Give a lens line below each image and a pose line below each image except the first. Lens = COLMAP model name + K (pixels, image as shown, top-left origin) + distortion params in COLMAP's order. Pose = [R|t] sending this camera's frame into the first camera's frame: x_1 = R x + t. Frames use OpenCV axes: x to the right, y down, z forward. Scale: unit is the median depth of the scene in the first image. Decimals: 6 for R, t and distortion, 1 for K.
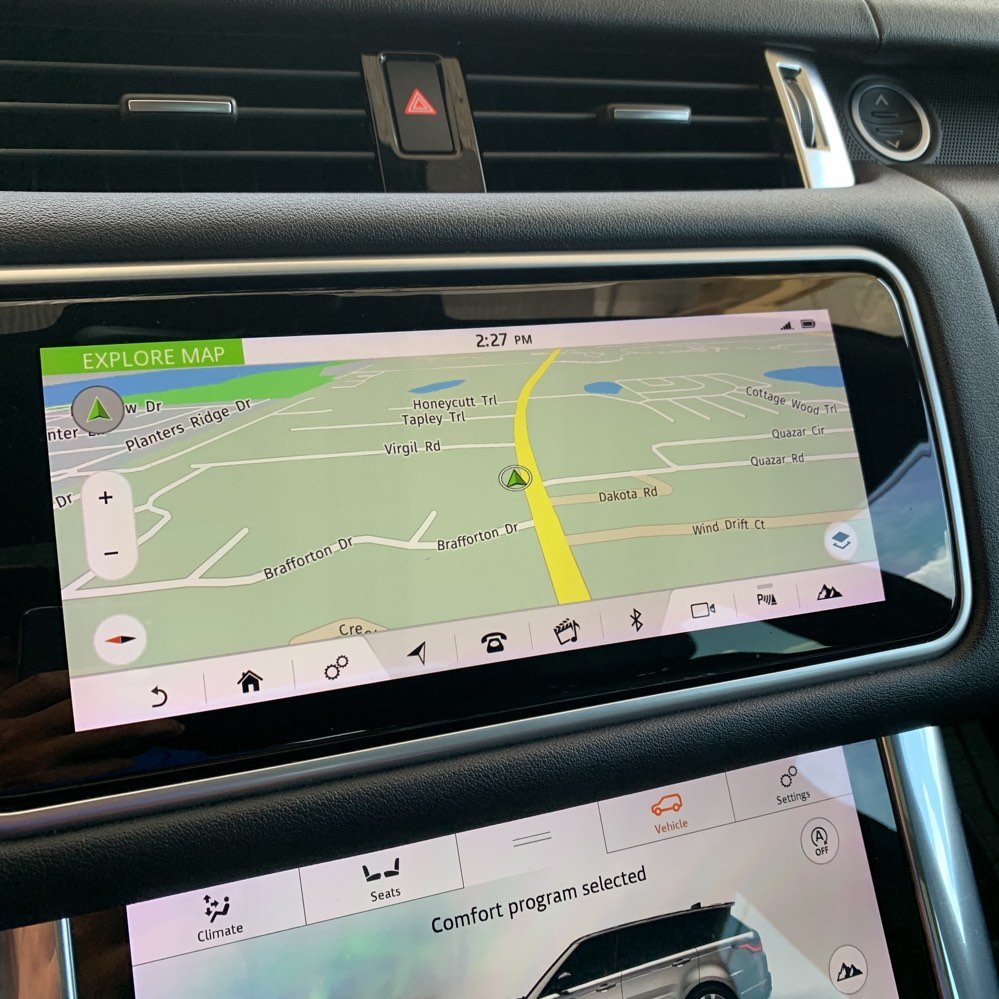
lens RADIAL K [[1146.1, 0, 499.5], [0, 1146.1, 499.5], [0, 0, 1]] dist [0.271310, -0.711061]
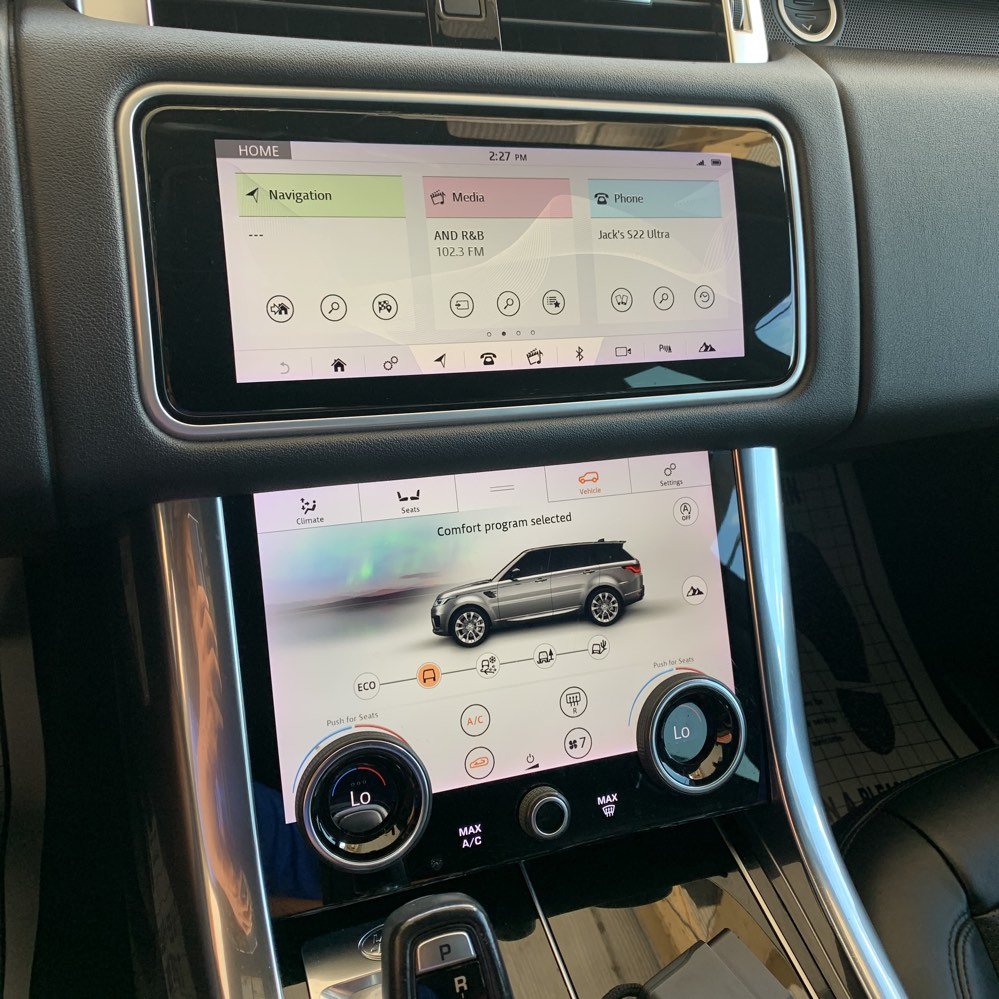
lens RADIAL K [[1146.1, 0, 499.5], [0, 1146.1, 499.5], [0, 0, 1]] dist [0.271310, -0.711061]
pose [[0.997073, 0.067994, 0.034958, -0.028457], [-0.072388, 0.986707, 0.145494, 0.076062], [-0.024601, -0.147599, 0.988741, -0.532589]]
